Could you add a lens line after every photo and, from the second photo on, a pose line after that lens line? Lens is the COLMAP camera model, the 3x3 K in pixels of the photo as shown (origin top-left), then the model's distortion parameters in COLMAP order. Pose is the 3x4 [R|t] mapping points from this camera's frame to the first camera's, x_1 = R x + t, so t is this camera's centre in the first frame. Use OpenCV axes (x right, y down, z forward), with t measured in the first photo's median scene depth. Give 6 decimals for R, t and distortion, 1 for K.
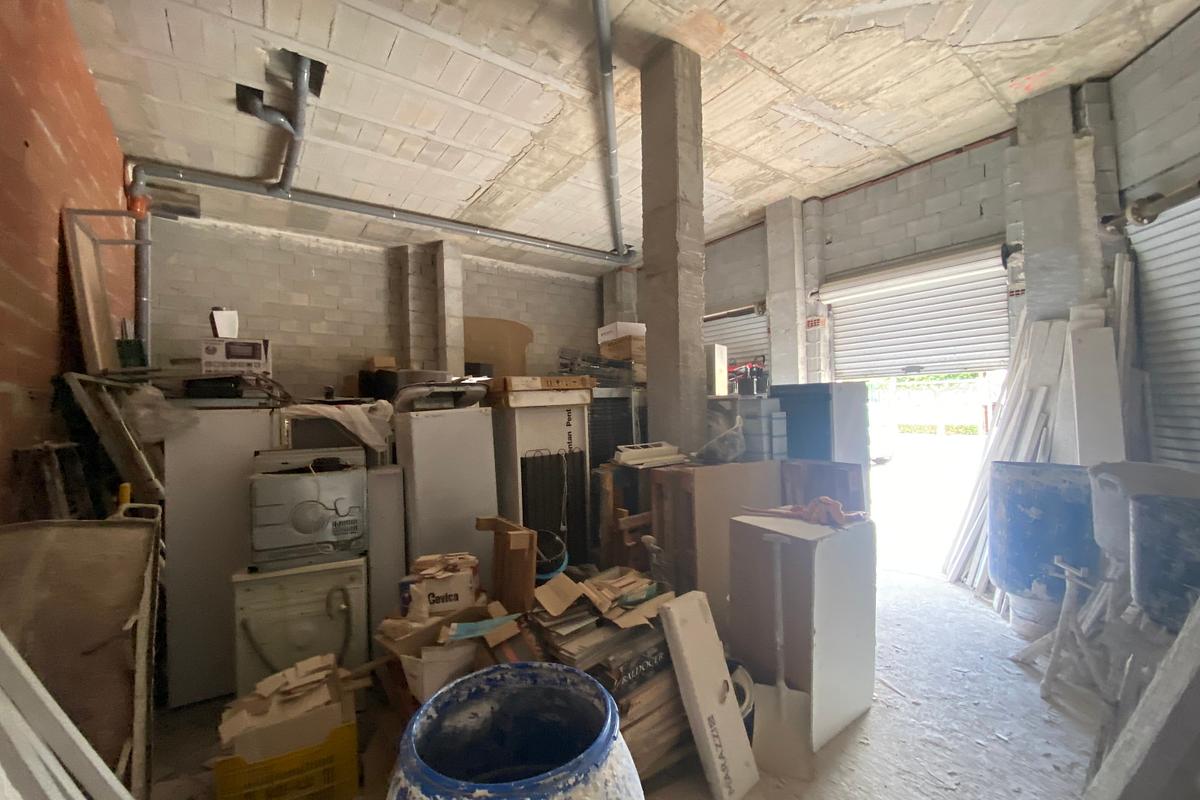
lens RADIAL K [[483.4, 0, 600.0], [0, 483.4, 400.0], [0, 0, 1]] dist [0.026865, -0.023535]
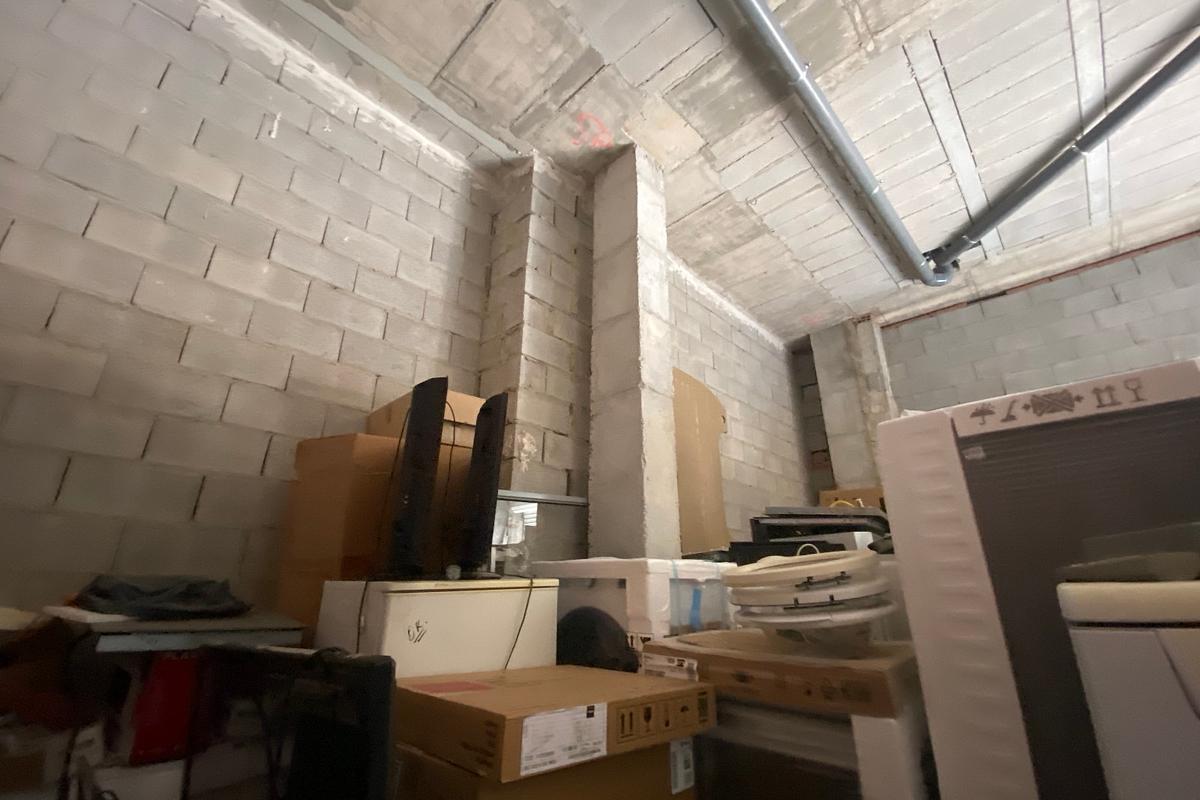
lens RADIAL K [[483.4, 0, 600.0], [0, 483.4, 400.0], [0, 0, 1]] dist [0.026865, -0.023535]
pose [[0.981971, 0.098299, 0.161464, -0.843490], [-0.037020, 0.937623, -0.345677, 0.029555], [-0.185372, 0.333467, 0.924358, 1.484753]]
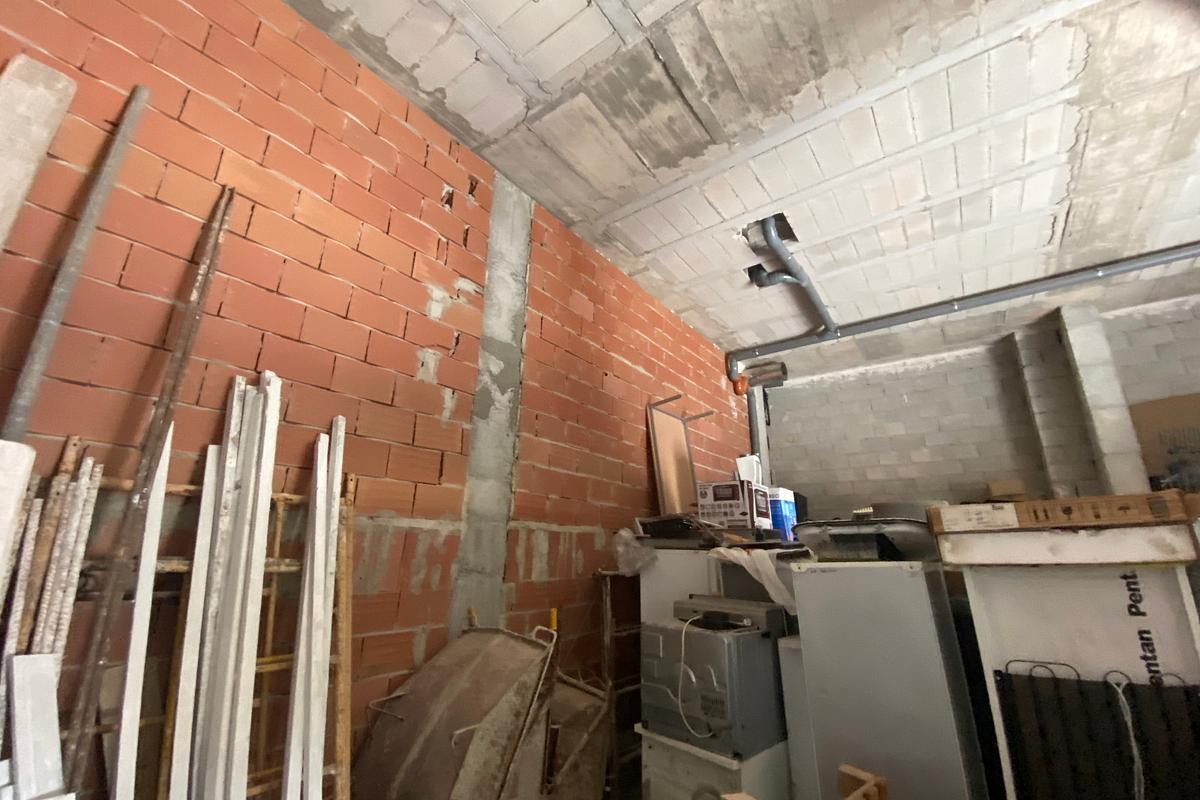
lens RADIAL K [[483.4, 0, 600.0], [0, 483.4, 400.0], [0, 0, 1]] dist [0.026865, -0.023535]
pose [[0.295919, -0.250482, -0.921786, 0.201401], [-0.008827, 0.964248, -0.264855, -0.011155], [0.955172, 0.086512, 0.283129, 0.367707]]
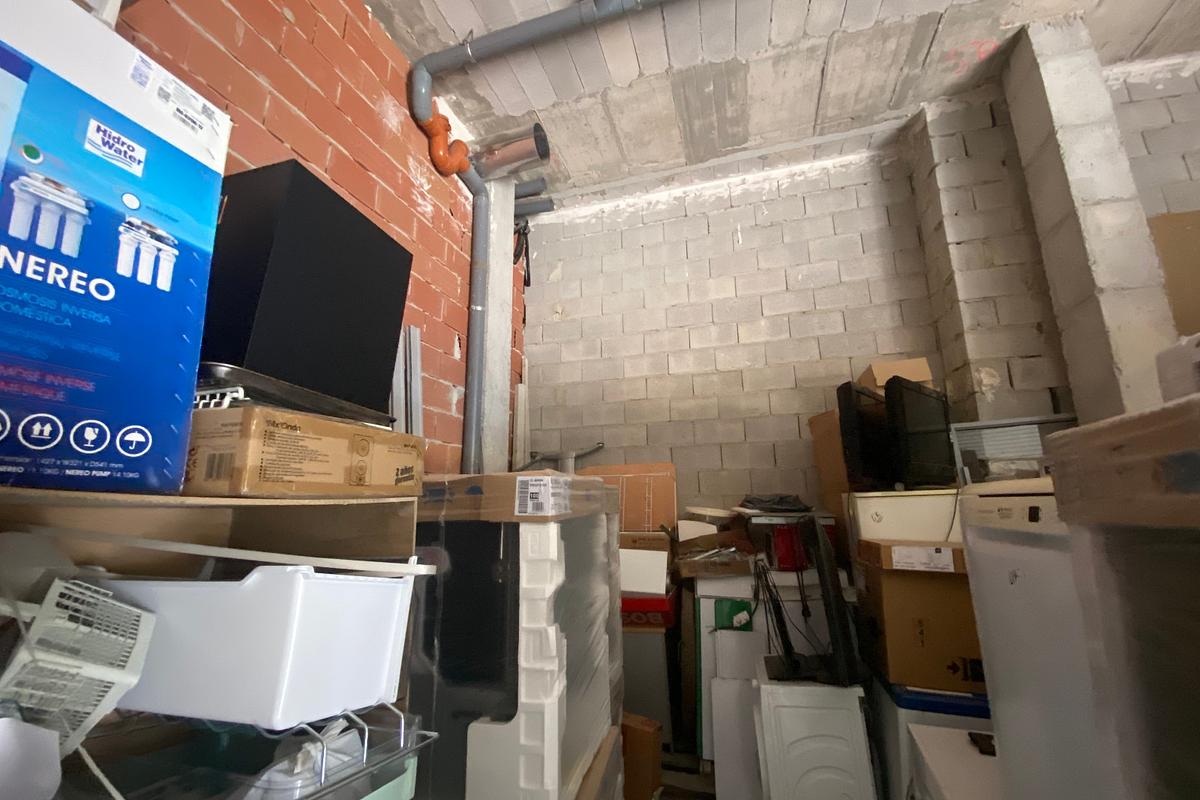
lens RADIAL K [[483.4, 0, 600.0], [0, 483.4, 400.0], [0, 0, 1]] dist [0.026865, -0.023535]
pose [[0.603798, -0.146600, -0.783541, -0.587656], [0.002313, 0.983262, -0.182185, 0.032993], [0.797134, 0.108191, 0.594030, 1.185207]]
